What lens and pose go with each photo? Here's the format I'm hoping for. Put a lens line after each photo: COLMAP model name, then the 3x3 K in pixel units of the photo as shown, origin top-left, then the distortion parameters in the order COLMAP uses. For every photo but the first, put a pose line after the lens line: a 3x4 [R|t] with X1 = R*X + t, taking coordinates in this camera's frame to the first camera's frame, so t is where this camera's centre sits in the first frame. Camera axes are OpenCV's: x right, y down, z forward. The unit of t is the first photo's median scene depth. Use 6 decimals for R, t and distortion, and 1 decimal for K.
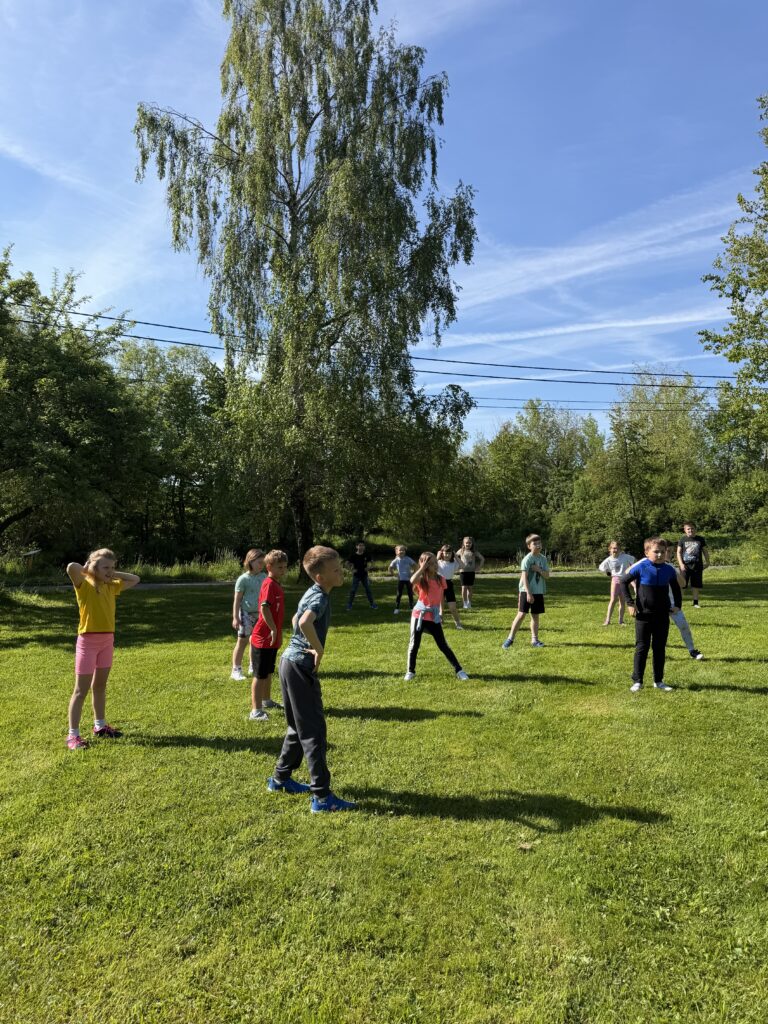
lens RADIAL K [[741.9, 0, 391.6], [0, 741.9, 508.9], [0, 0, 1]] dist [0.078225, -0.055058]
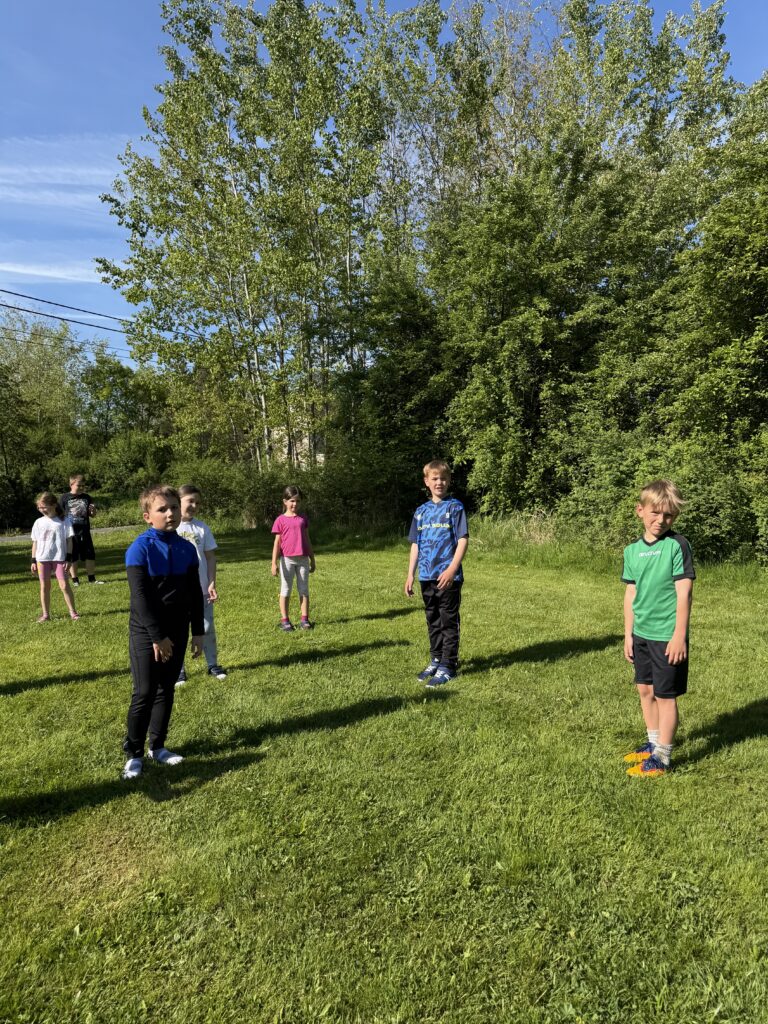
lens RADIAL K [[709.9, 0, 389.0], [0, 709.9, 516.1], [0, 0, 1]] dist [0.056044, -0.058364]
pose [[0.680749, -0.029956, 0.731904, 0.028754], [-0.014801, 0.998397, 0.054630, 0.013351], [-0.732367, -0.048023, 0.679214, 0.216416]]
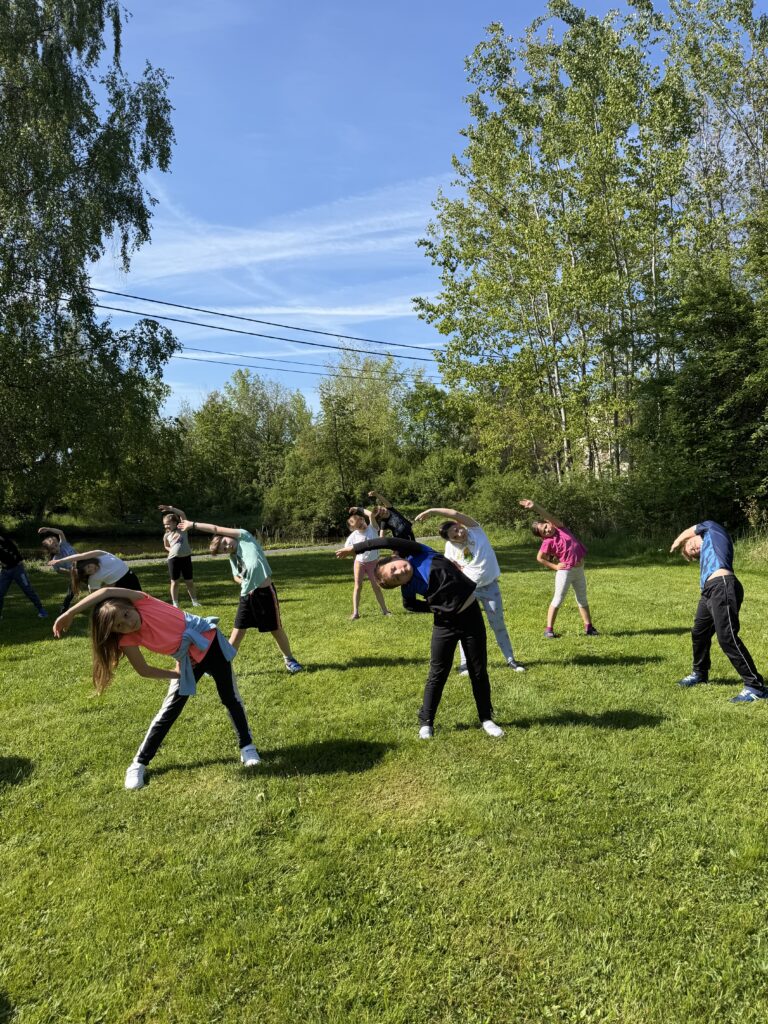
lens RADIAL K [[709.9, 0, 389.0], [0, 709.9, 516.1], [0, 0, 1]] dist [0.056044, -0.058364]
pose [[0.922521, -0.021431, 0.385352, 0.018850], [0.005884, 0.999122, 0.041480, 0.010400], [-0.385903, -0.035999, 0.921837, 0.181163]]
